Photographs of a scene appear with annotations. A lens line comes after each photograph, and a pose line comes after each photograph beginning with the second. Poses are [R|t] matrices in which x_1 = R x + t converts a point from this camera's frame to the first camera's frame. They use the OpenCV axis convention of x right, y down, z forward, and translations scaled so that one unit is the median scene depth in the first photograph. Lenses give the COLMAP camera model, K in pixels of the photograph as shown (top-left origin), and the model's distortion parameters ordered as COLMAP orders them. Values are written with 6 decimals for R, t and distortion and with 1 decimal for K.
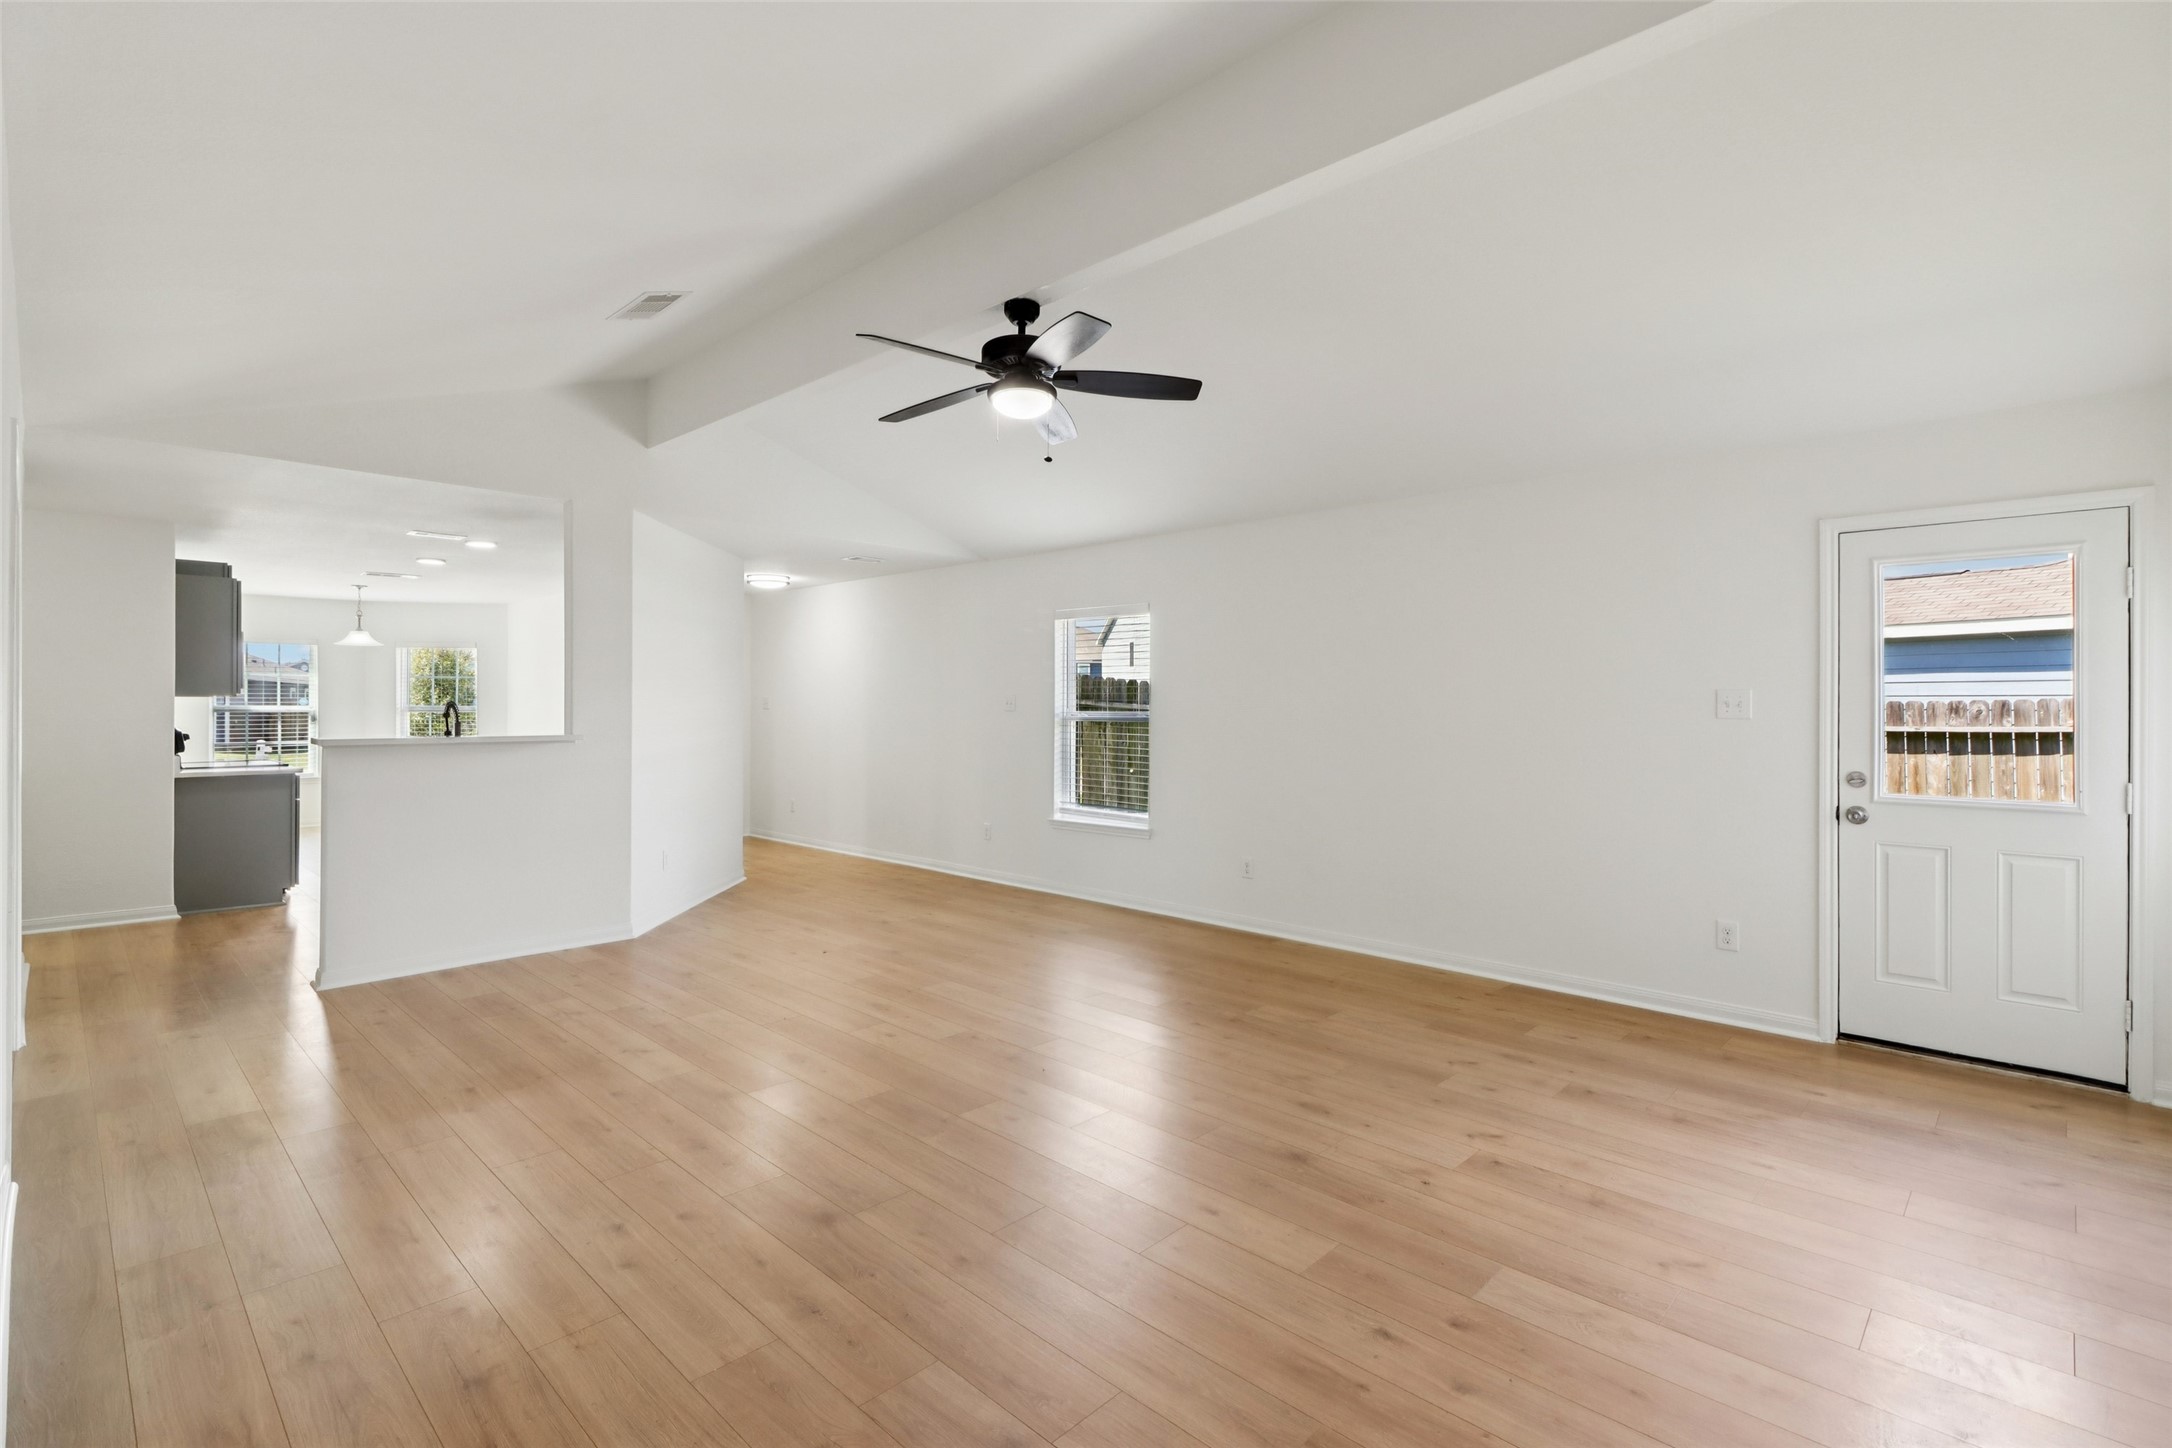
lens RADIAL K [[1013.6, 0, 1095.1], [0, 1013.6, 697.3], [0, 0, 1]] dist [0.007910, -0.000075]
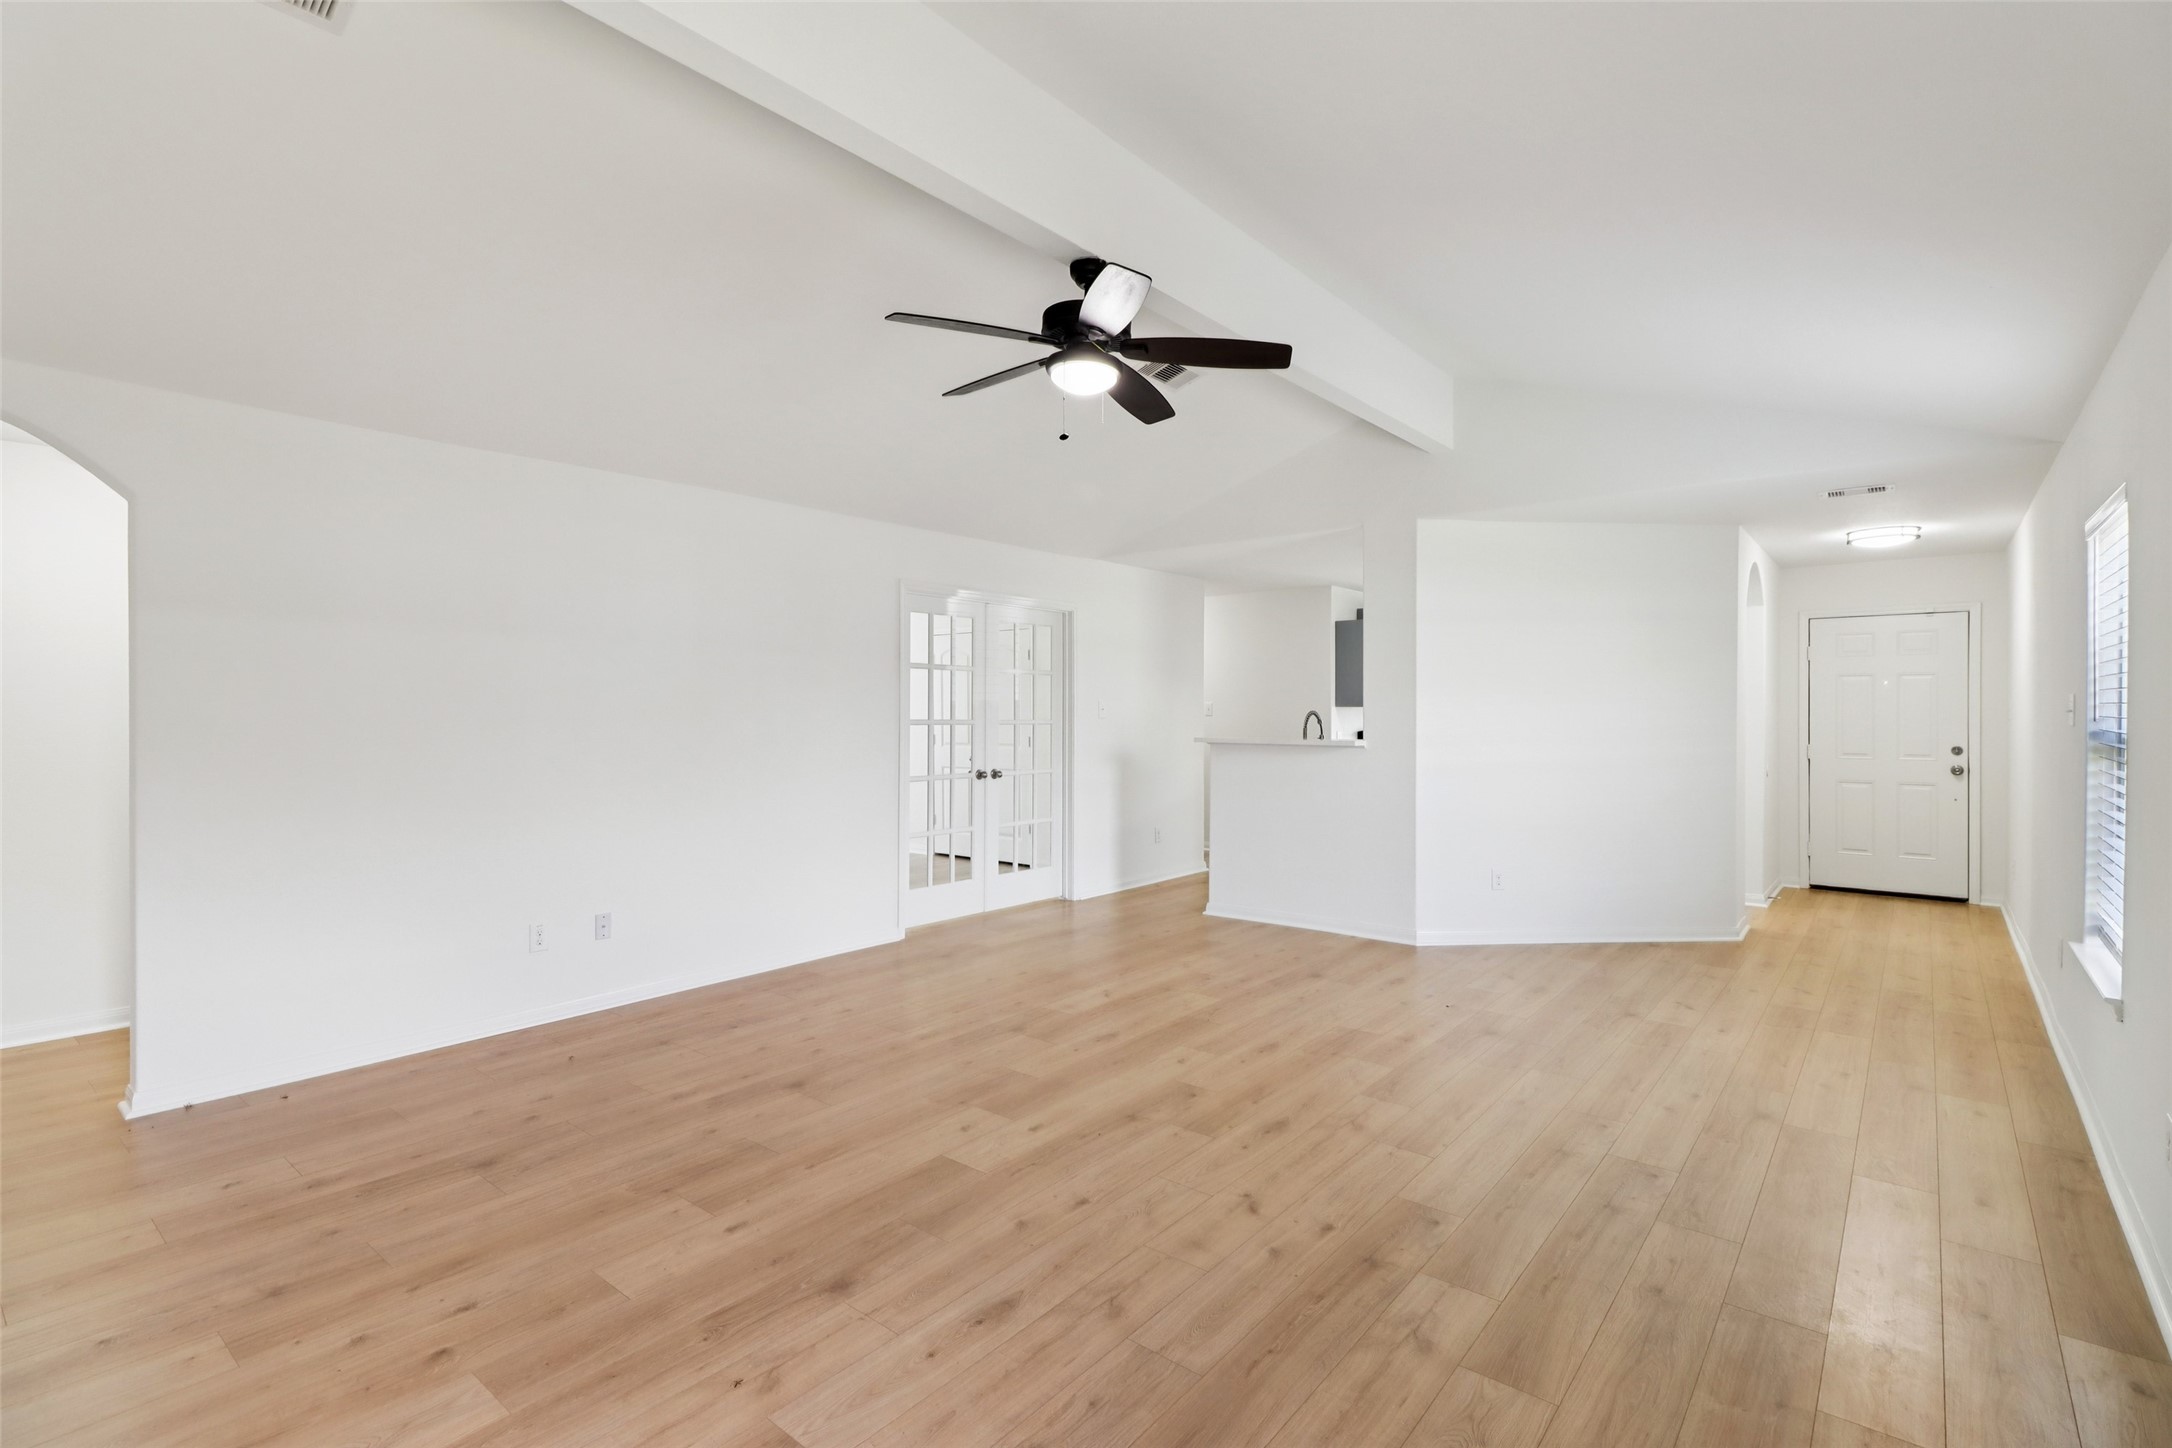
lens RADIAL K [[1013.6, 0, 1095.1], [0, 1013.6, 697.3], [0, 0, 1]] dist [0.007910, -0.000075]
pose [[0.083895, -0.009043, -0.996434, 1.055778], [0.003873, 0.999954, -0.008749, -0.008672], [0.996467, -0.003125, 0.083926, 1.166920]]
